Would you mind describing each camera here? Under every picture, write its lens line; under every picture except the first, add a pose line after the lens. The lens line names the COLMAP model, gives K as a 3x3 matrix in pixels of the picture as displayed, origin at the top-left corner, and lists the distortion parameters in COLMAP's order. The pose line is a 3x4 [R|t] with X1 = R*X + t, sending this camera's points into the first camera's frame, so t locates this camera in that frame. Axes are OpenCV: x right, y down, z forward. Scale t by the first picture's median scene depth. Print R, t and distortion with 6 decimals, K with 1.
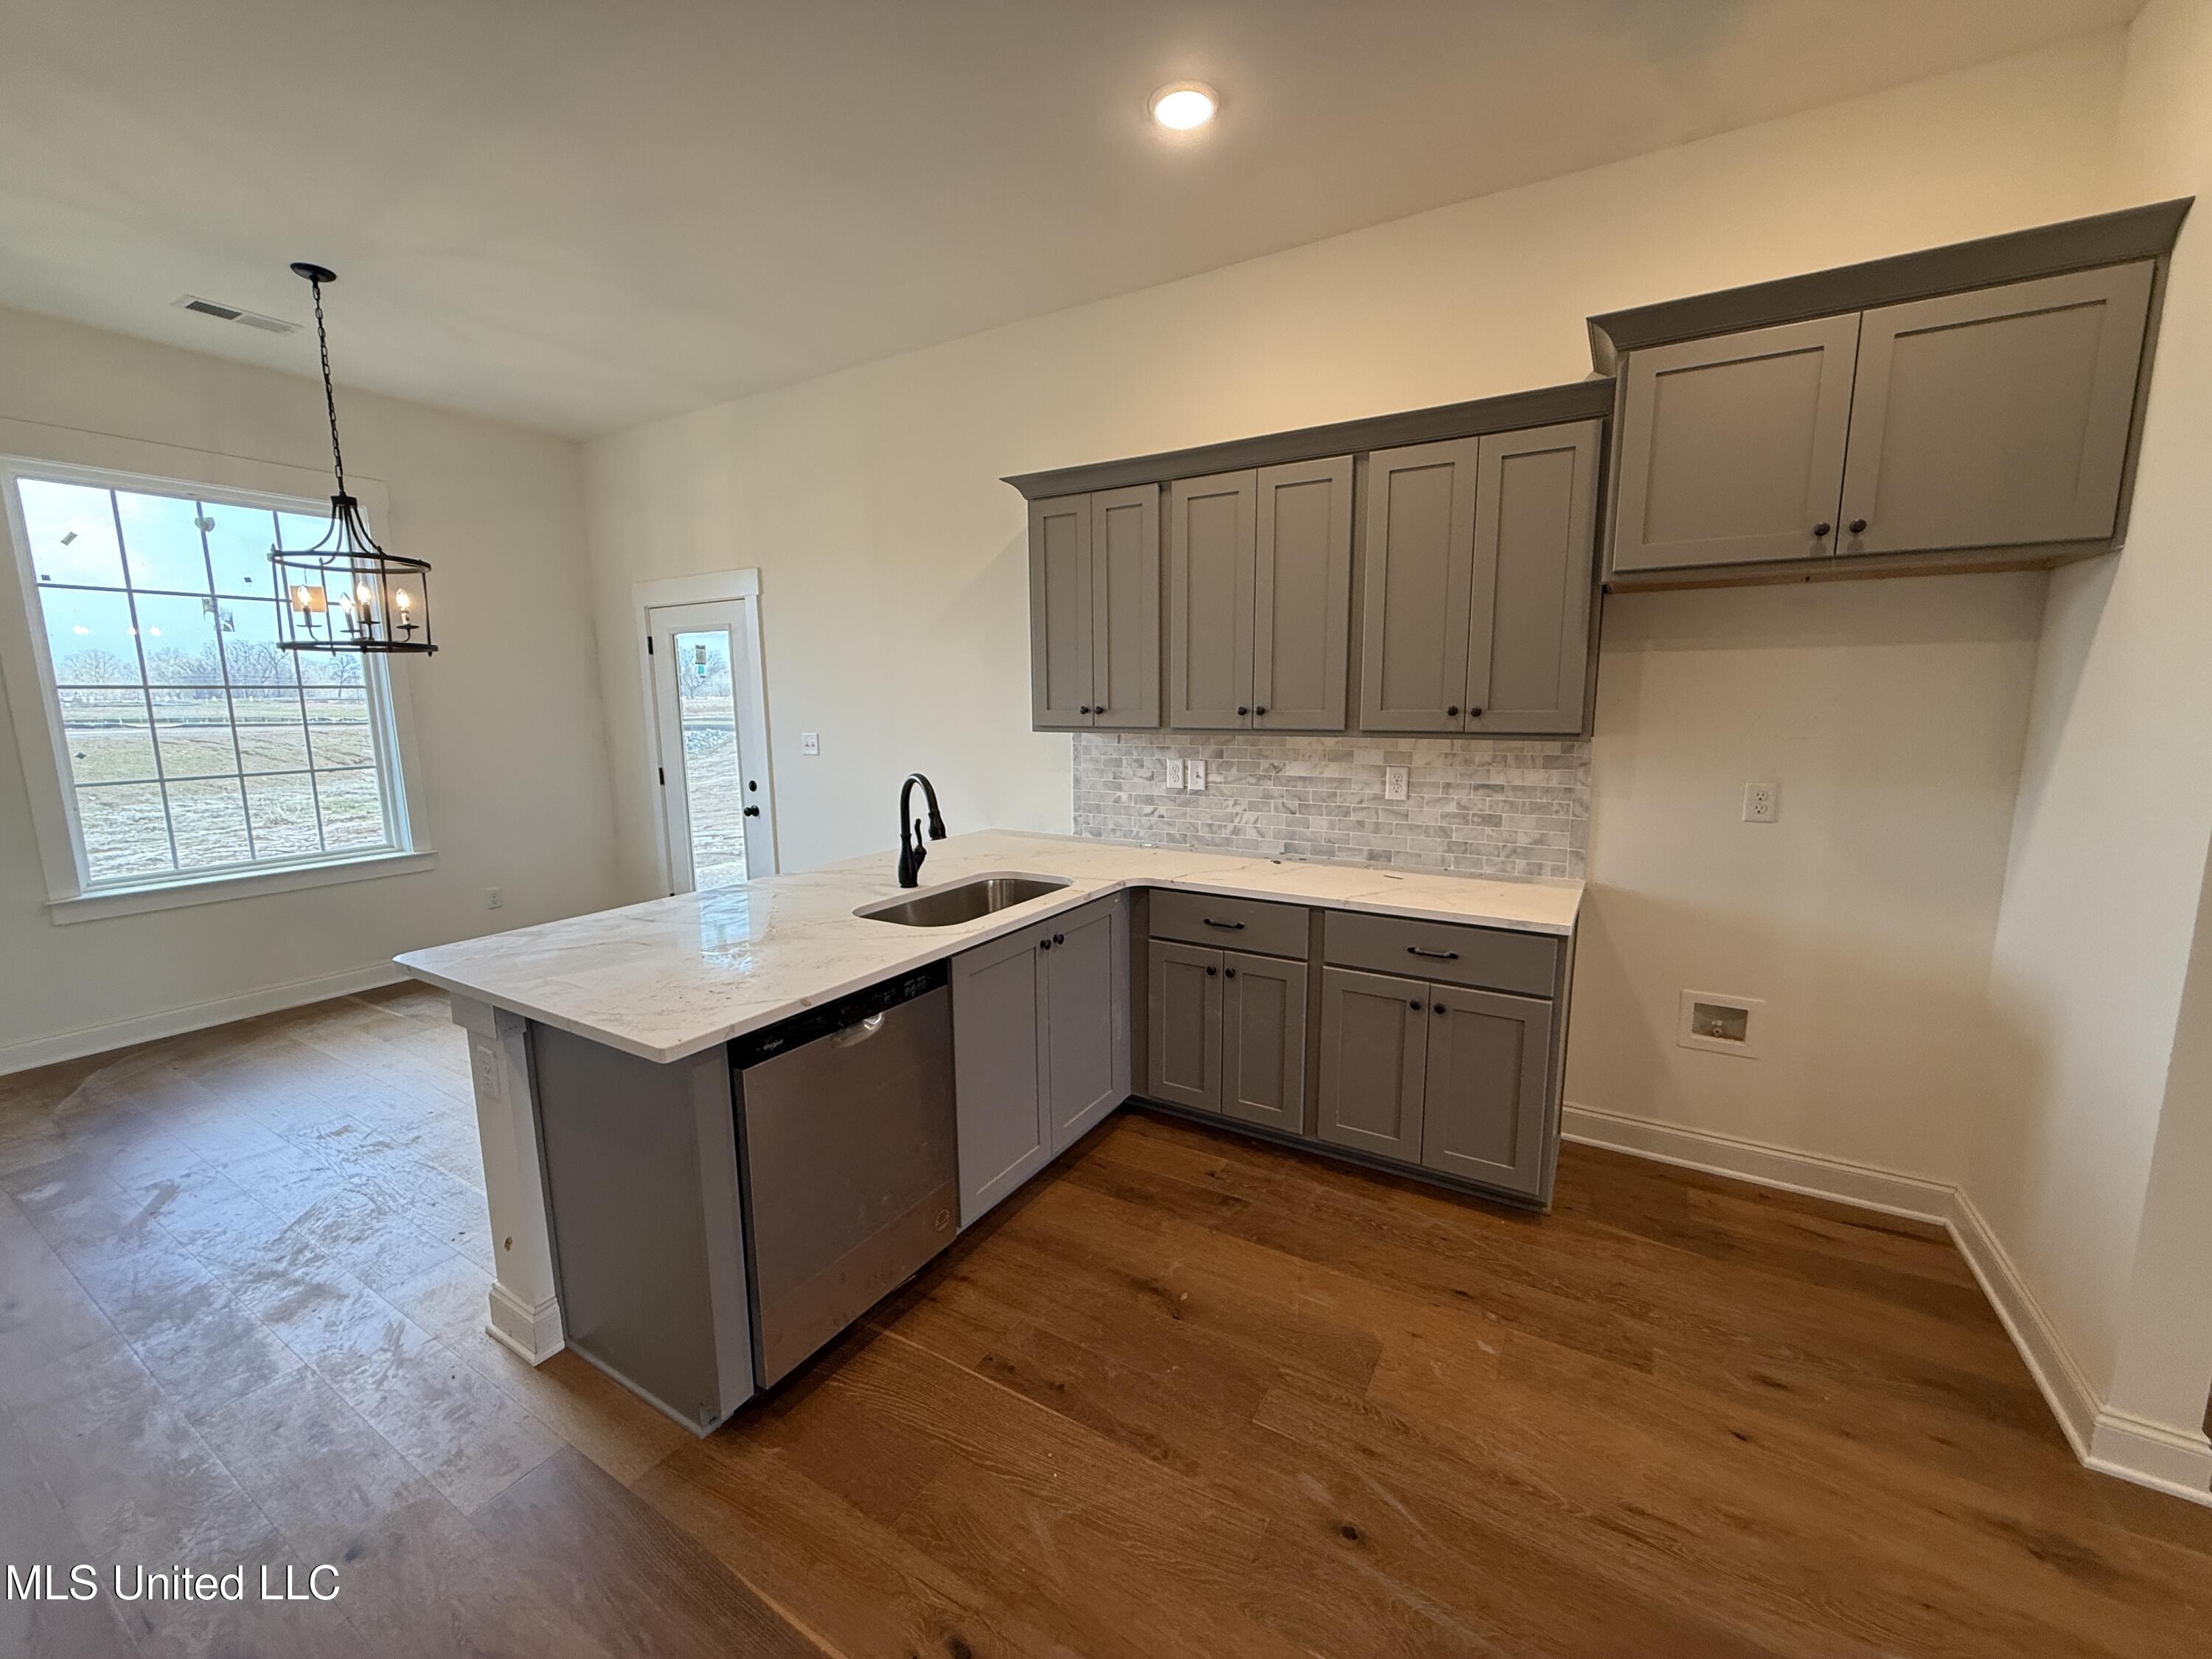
lens RADIAL K [[883.6, 0, 1100.7], [0, 883.6, 827.0], [0, 0, 1]] dist [0.000523, 0.000082]
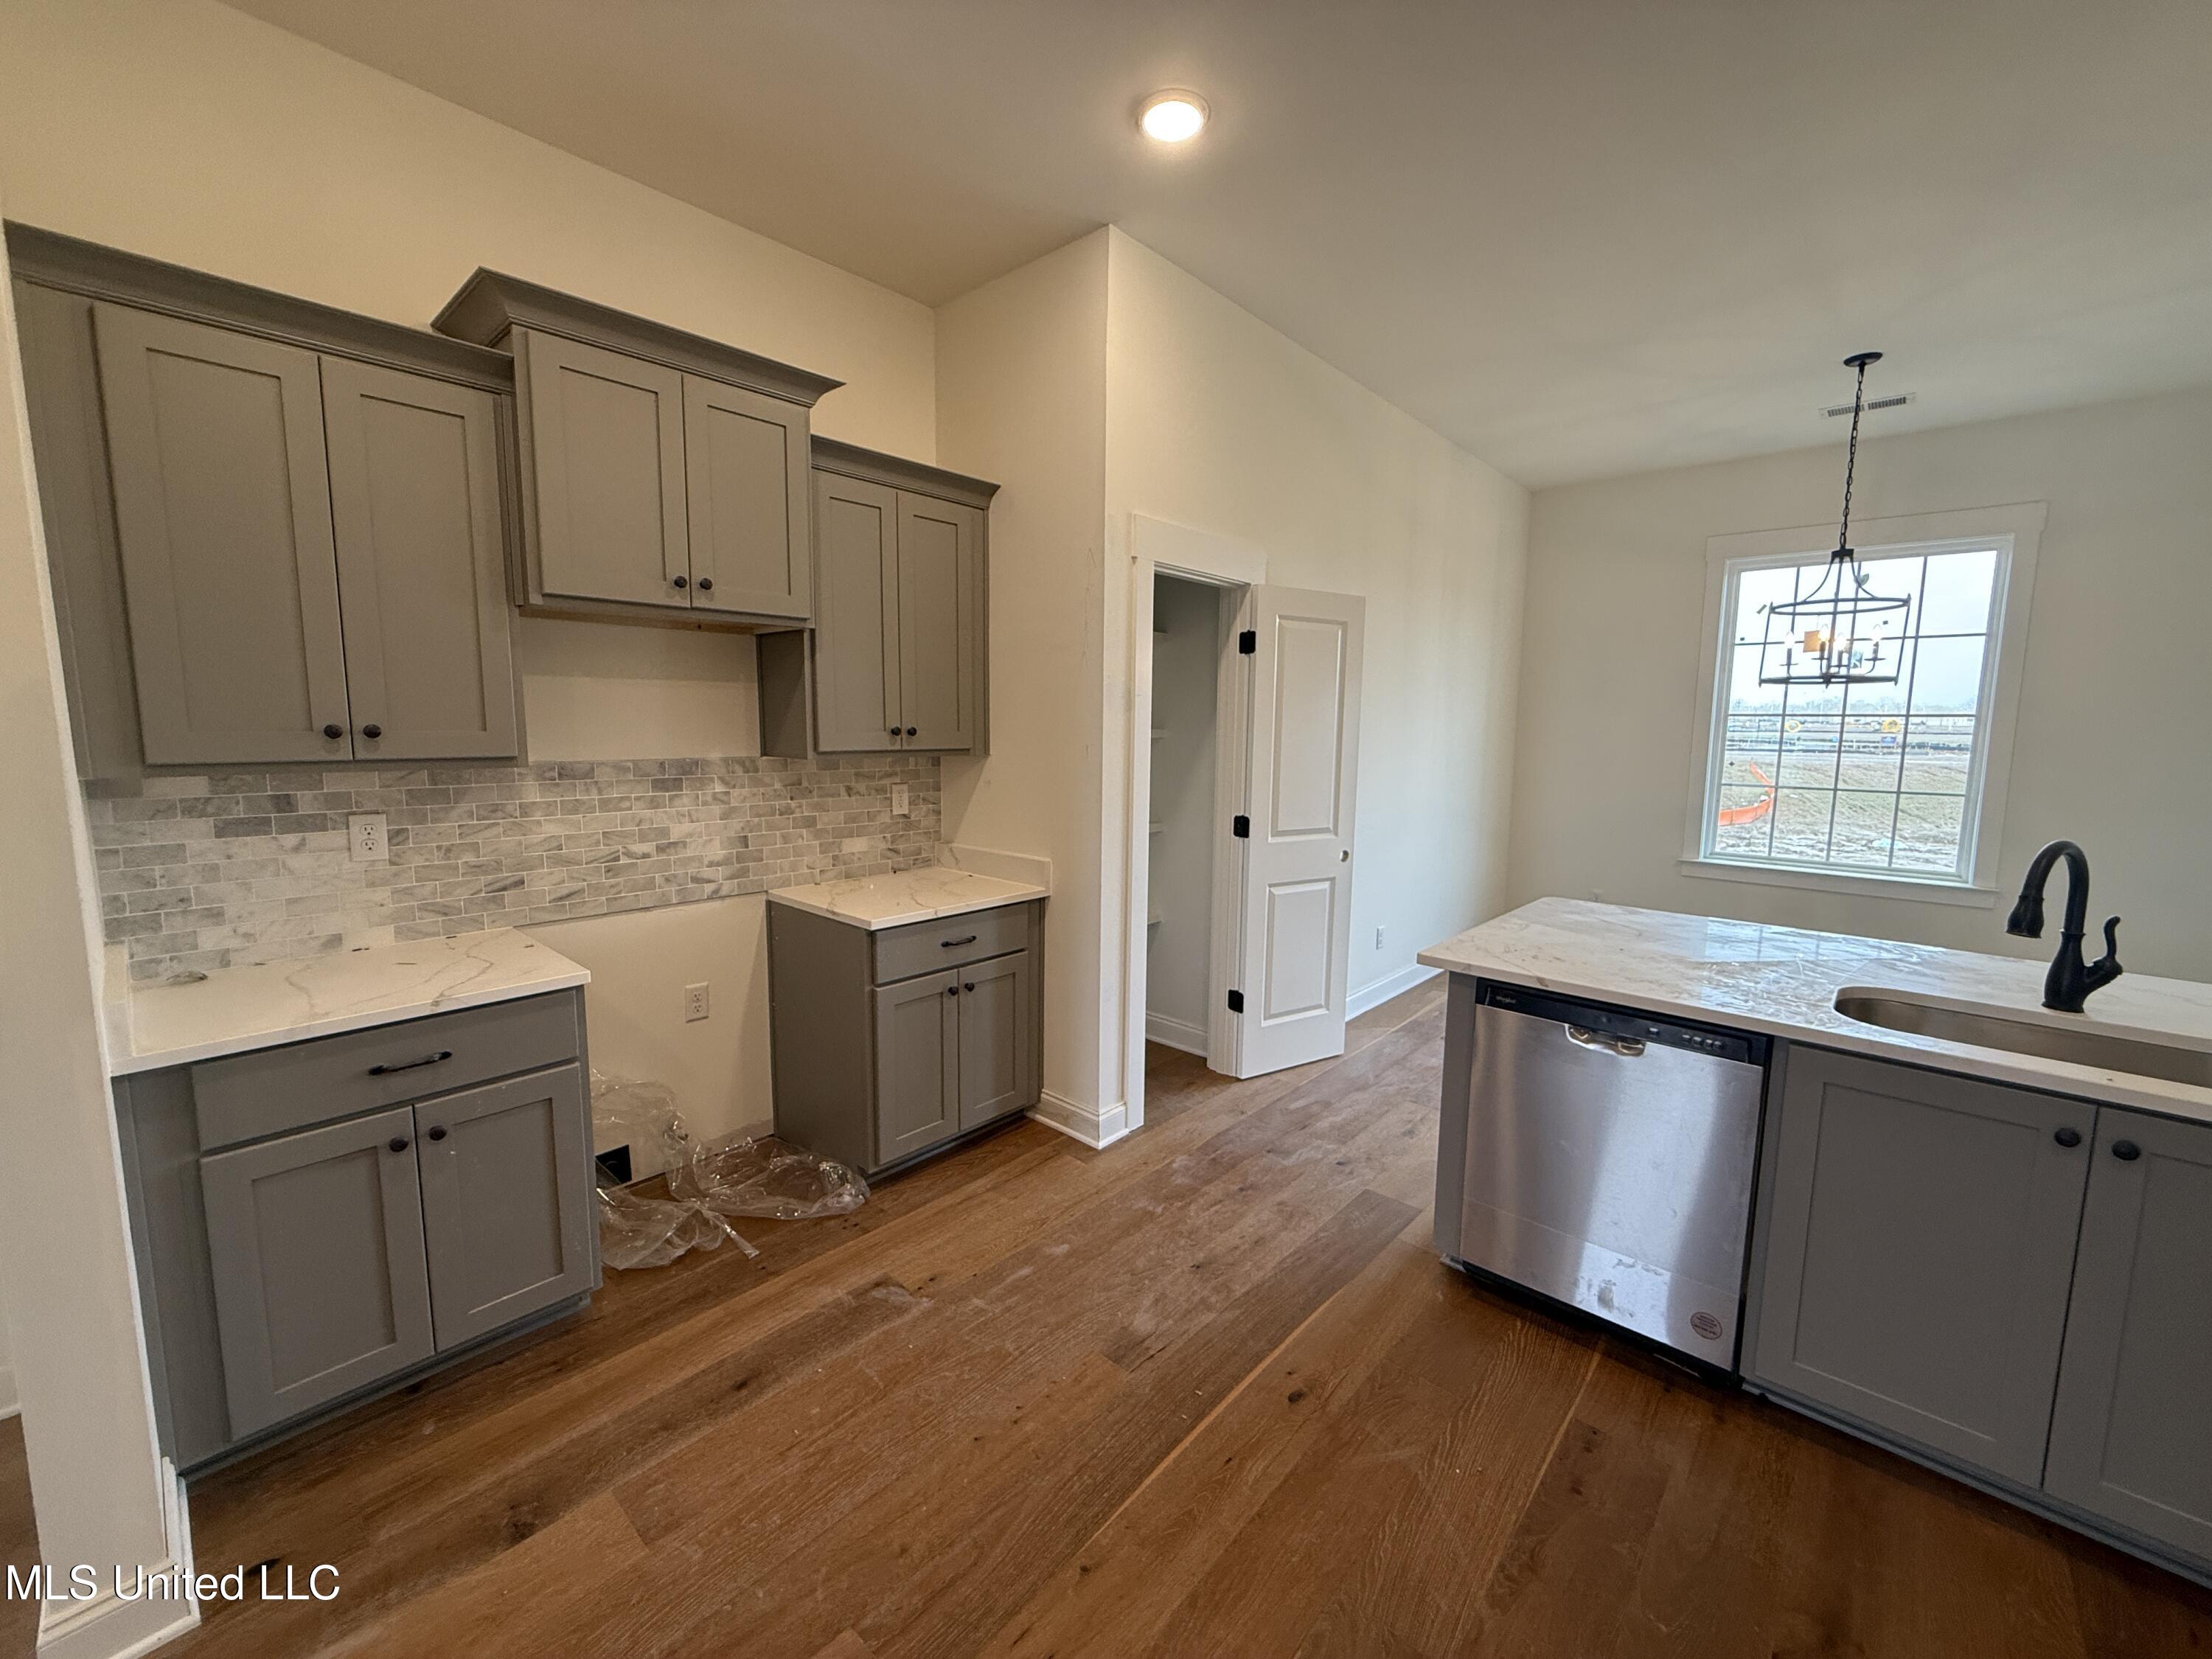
lens RADIAL K [[883.6, 0, 1100.7], [0, 883.6, 827.0], [0, 0, 1]] dist [0.000523, 0.000082]
pose [[-0.192906, 0.125208, -0.973196, 0.561380], [-0.158795, 0.974767, 0.156886, -0.057763], [0.968283, 0.184803, -0.168156, 0.375885]]
